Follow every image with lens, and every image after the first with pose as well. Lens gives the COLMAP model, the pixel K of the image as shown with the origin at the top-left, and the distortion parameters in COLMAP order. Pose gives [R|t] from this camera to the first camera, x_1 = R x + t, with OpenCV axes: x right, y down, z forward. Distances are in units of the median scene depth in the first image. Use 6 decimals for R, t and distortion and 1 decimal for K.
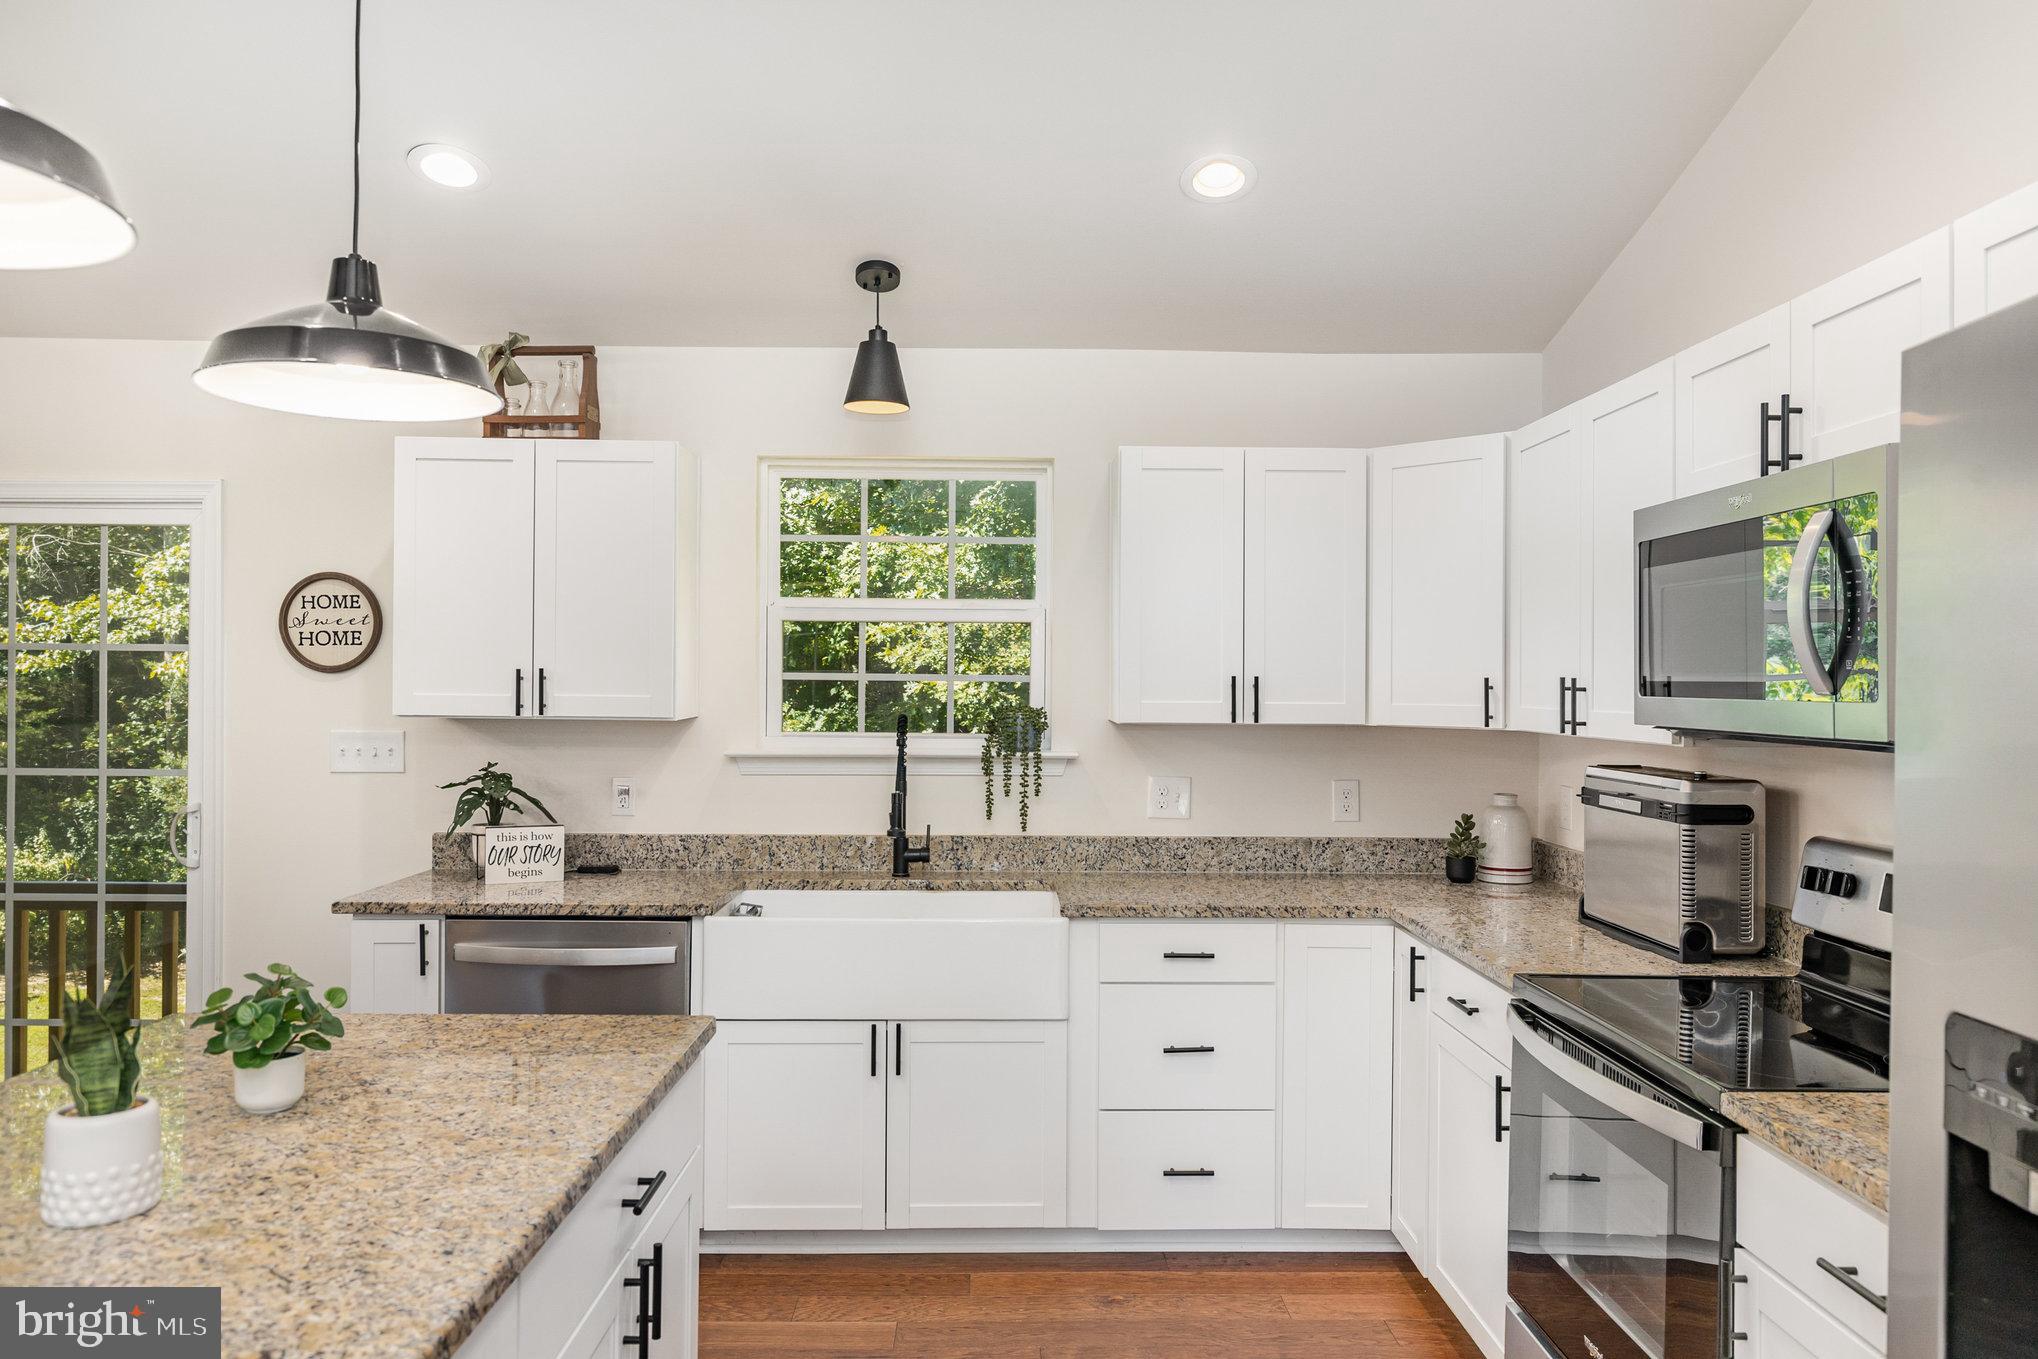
lens RADIAL K [[1360.8, 0, 1013.2], [0, 1360.8, 681.5], [0, 0, 1]] dist [-0.000934, 0.003444]
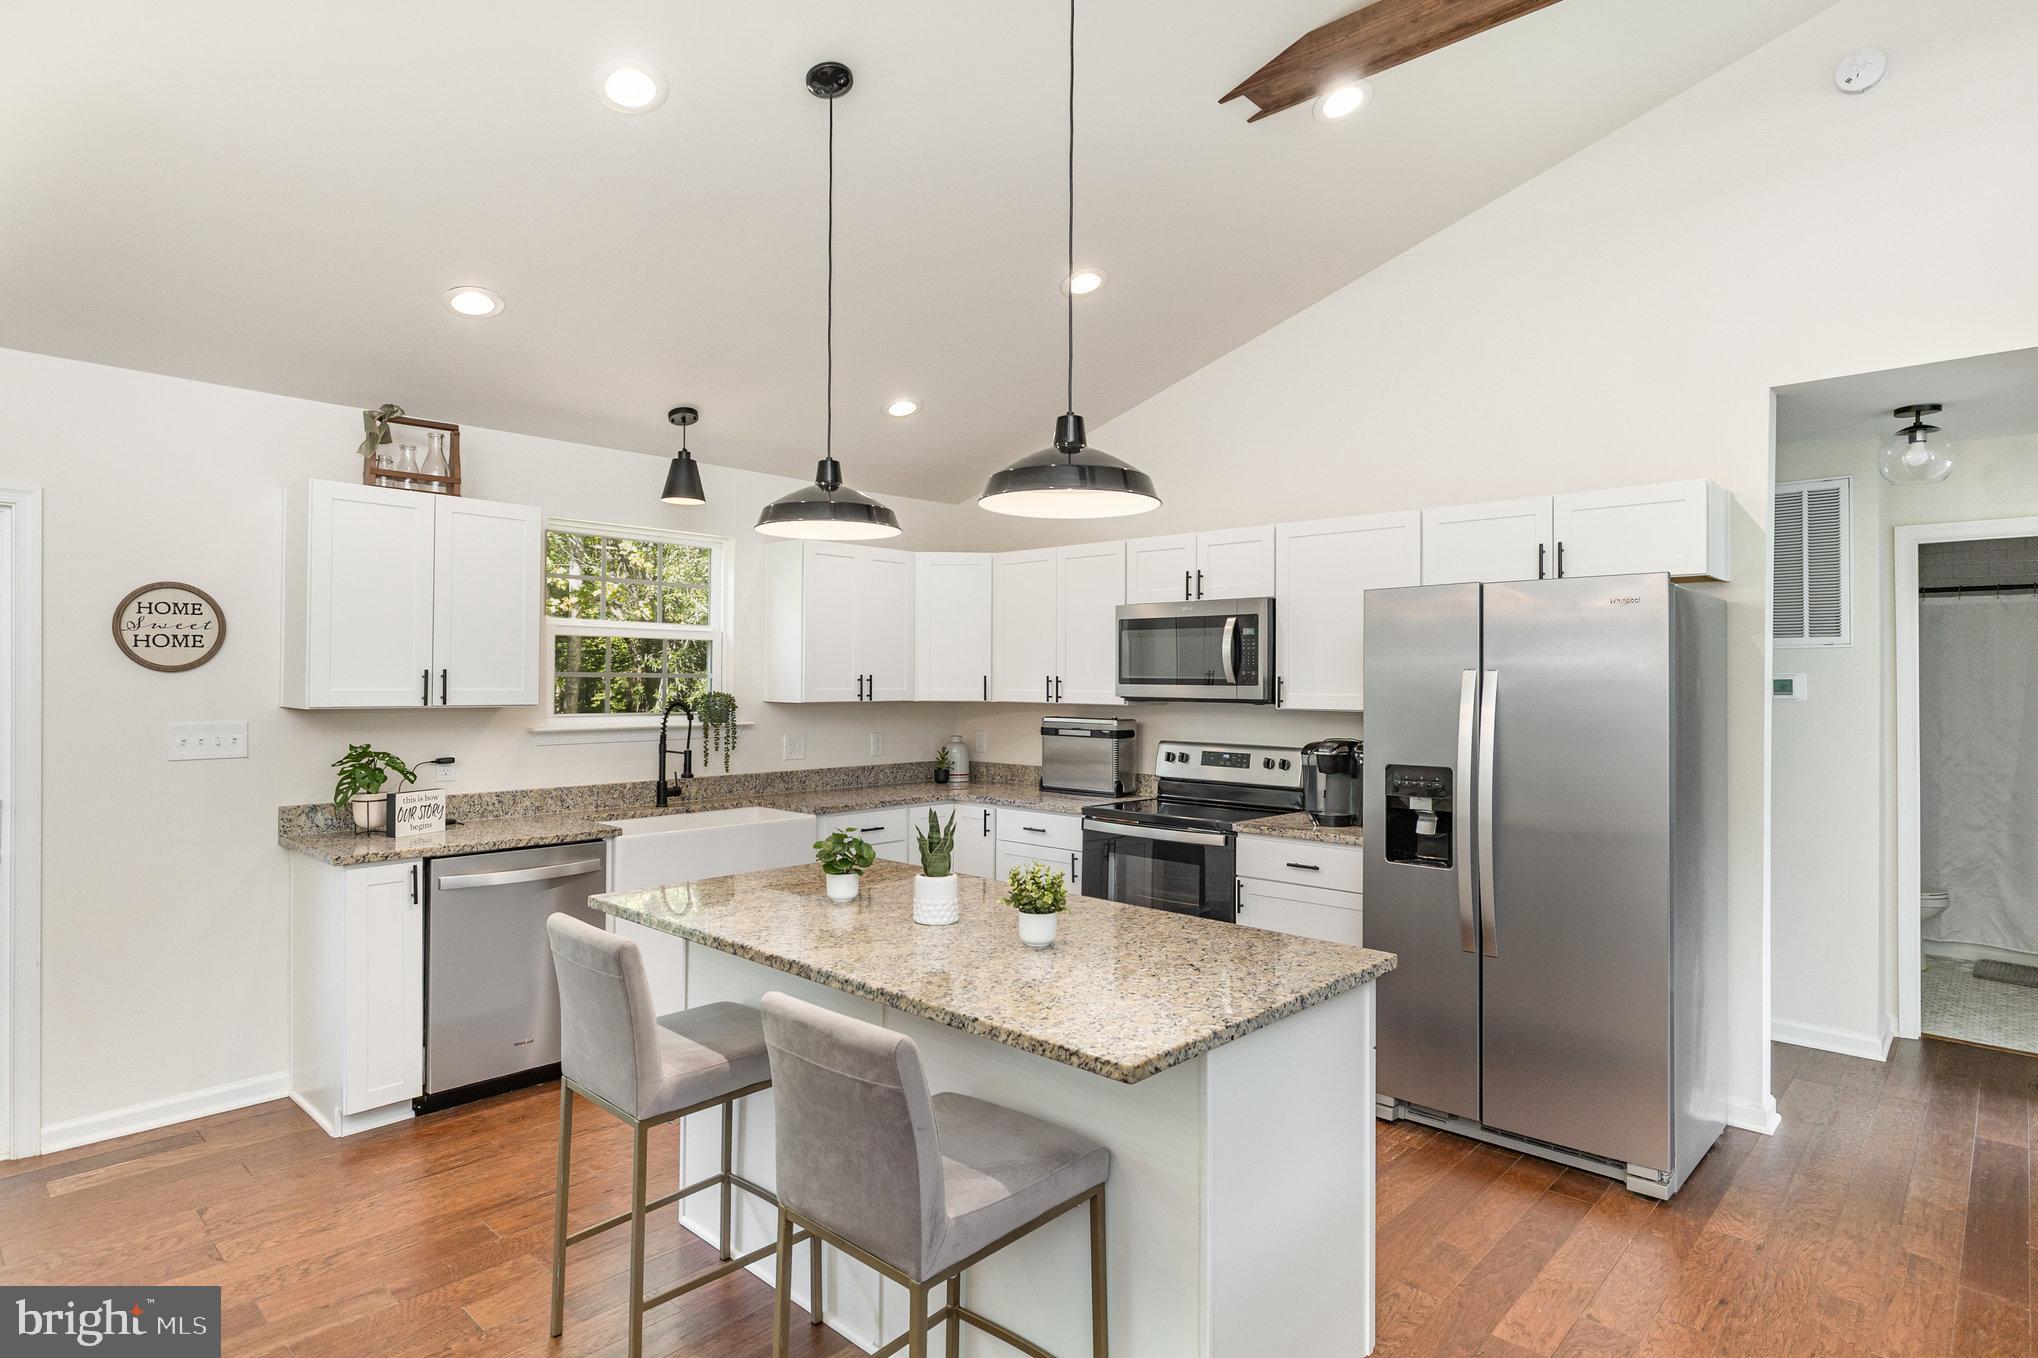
lens RADIAL K [[1082.9, 0, 1025.4], [0, 1082.9, 683.5], [0, 0, 1]] dist [0.006729, -0.001065]
pose [[0.695628, -0.006653, 0.718372, -0.678736], [-0.001157, 0.999945, 0.010380, -0.007145], [-0.718401, -0.008052, 0.695582, -0.130810]]
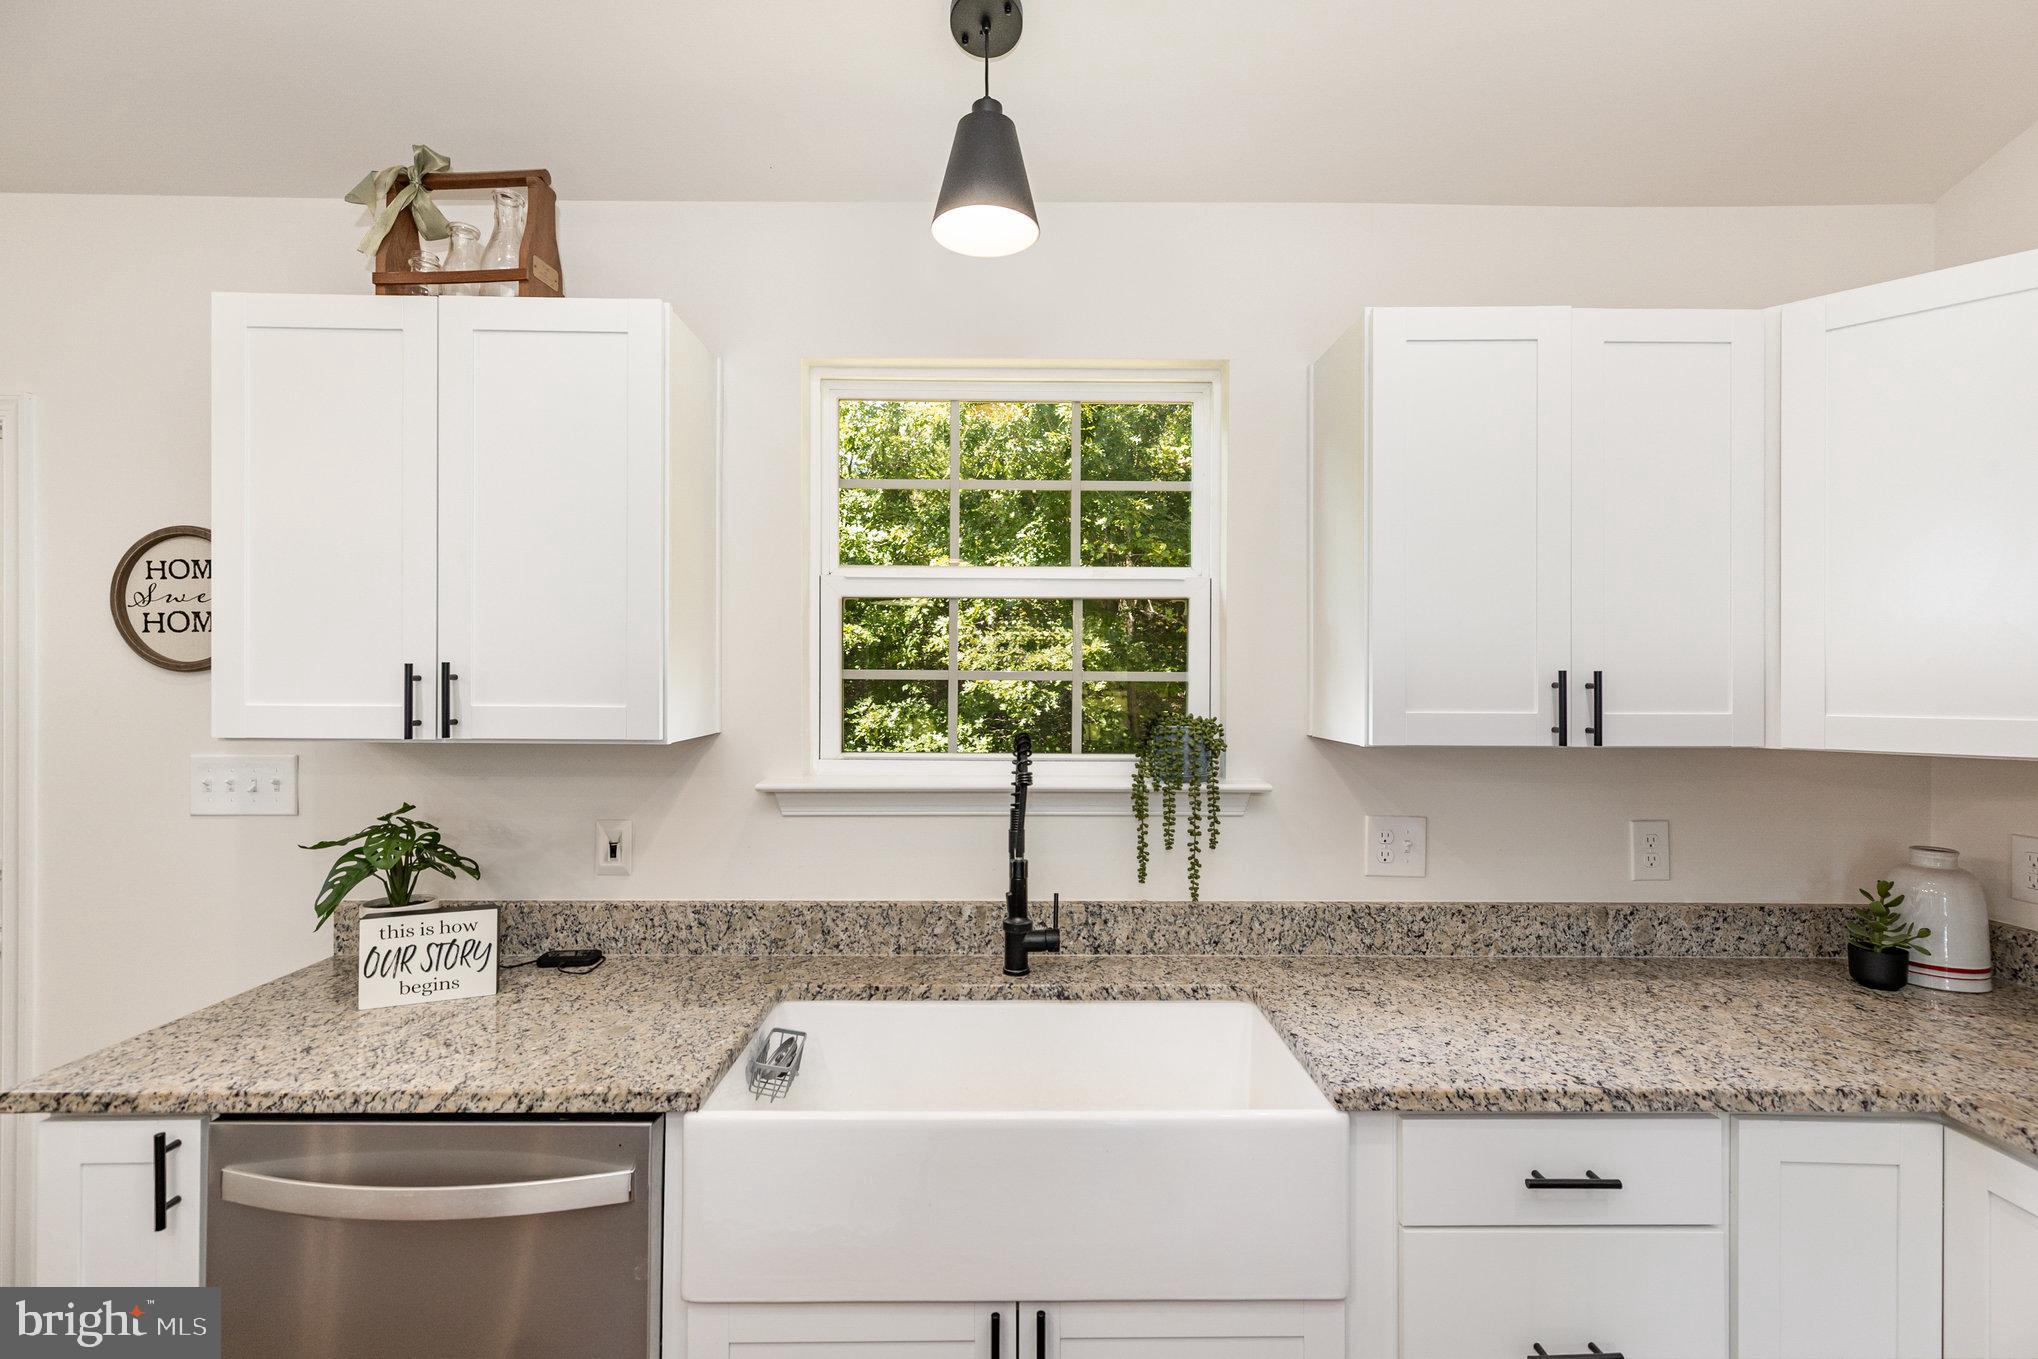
lens RADIAL K [[915.9, 0, 1009.1], [0, 915.9, 677.8], [0, 0, 1]] dist [0.006720, 0.000552]
pose [[0.999838, -0.003851, -0.017574, -0.078878], [0.003799, 0.999988, -0.002953, -0.000256], [0.017585, 0.002885, 0.999841, 0.558922]]
